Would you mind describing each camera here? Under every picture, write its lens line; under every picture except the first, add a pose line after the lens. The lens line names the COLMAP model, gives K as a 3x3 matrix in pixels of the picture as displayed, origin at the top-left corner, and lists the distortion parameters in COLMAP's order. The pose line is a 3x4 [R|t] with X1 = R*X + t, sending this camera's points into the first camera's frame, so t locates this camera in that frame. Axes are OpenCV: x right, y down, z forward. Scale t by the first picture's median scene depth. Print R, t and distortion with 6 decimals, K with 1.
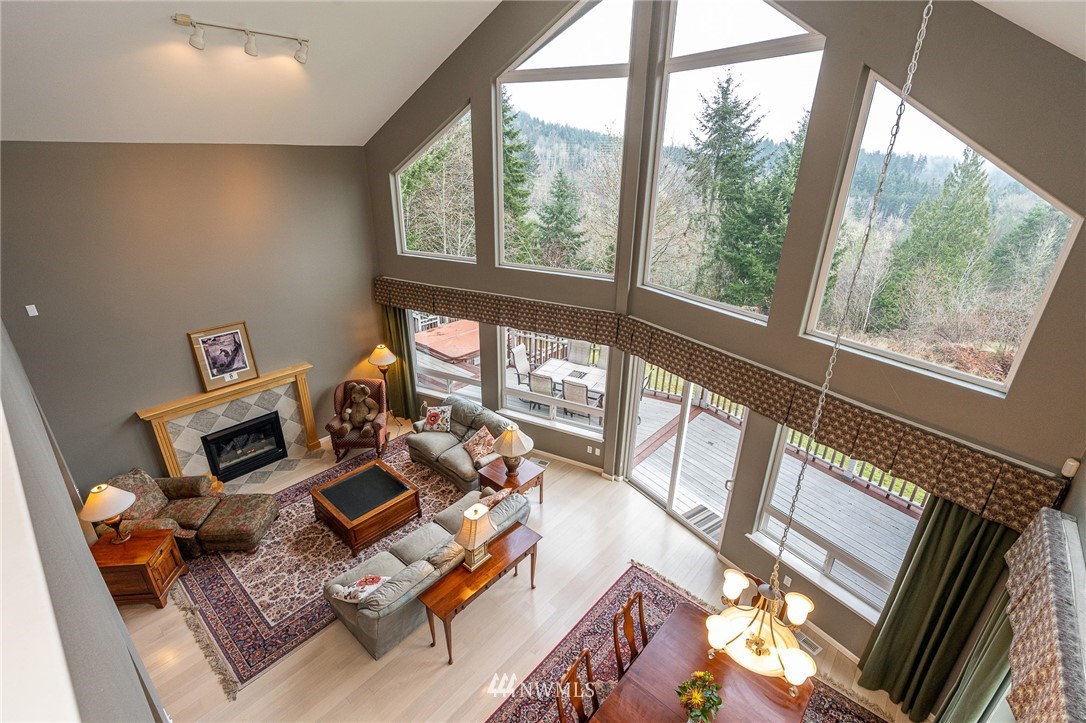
lens RADIAL K [[487.4, 0, 543.0], [0, 487.4, 361.5], [0, 0, 1]] dist [-0.011504, 0.005919]
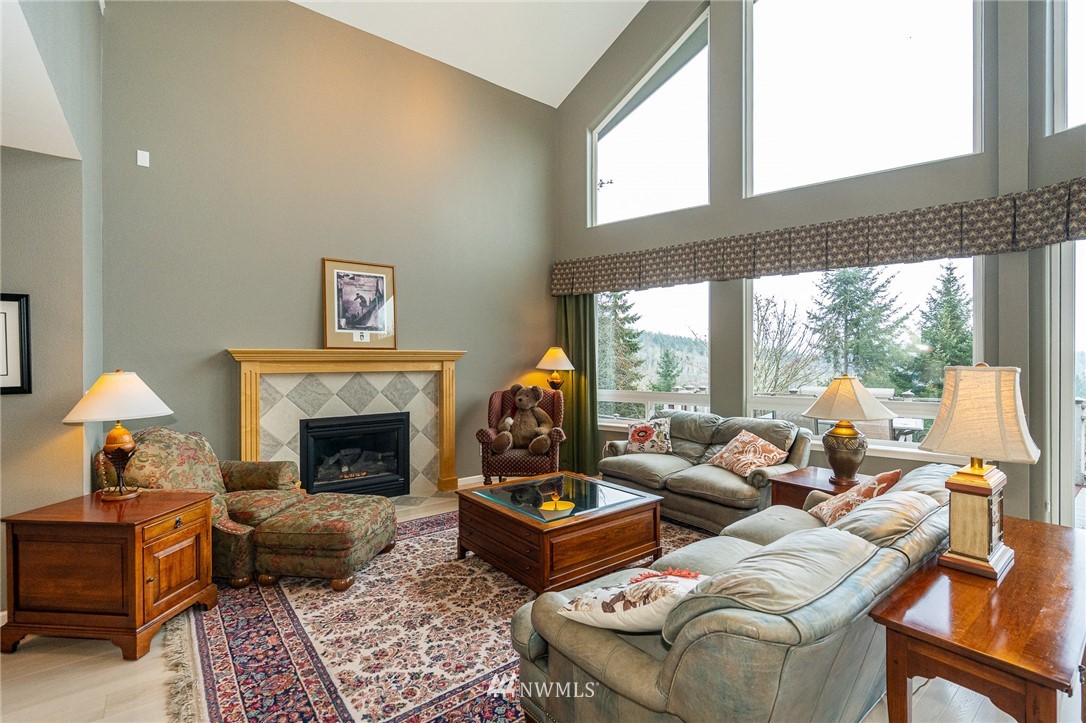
lens RADIAL K [[487.4, 0, 543.0], [0, 487.4, 361.5], [0, 0, 1]] dist [-0.011504, 0.005919]
pose [[0.982435, -0.016508, -0.185873, -0.270549], [-0.057970, 0.919796, -0.388090, 0.324474], [0.177372, 0.392049, 0.902683, 0.450617]]
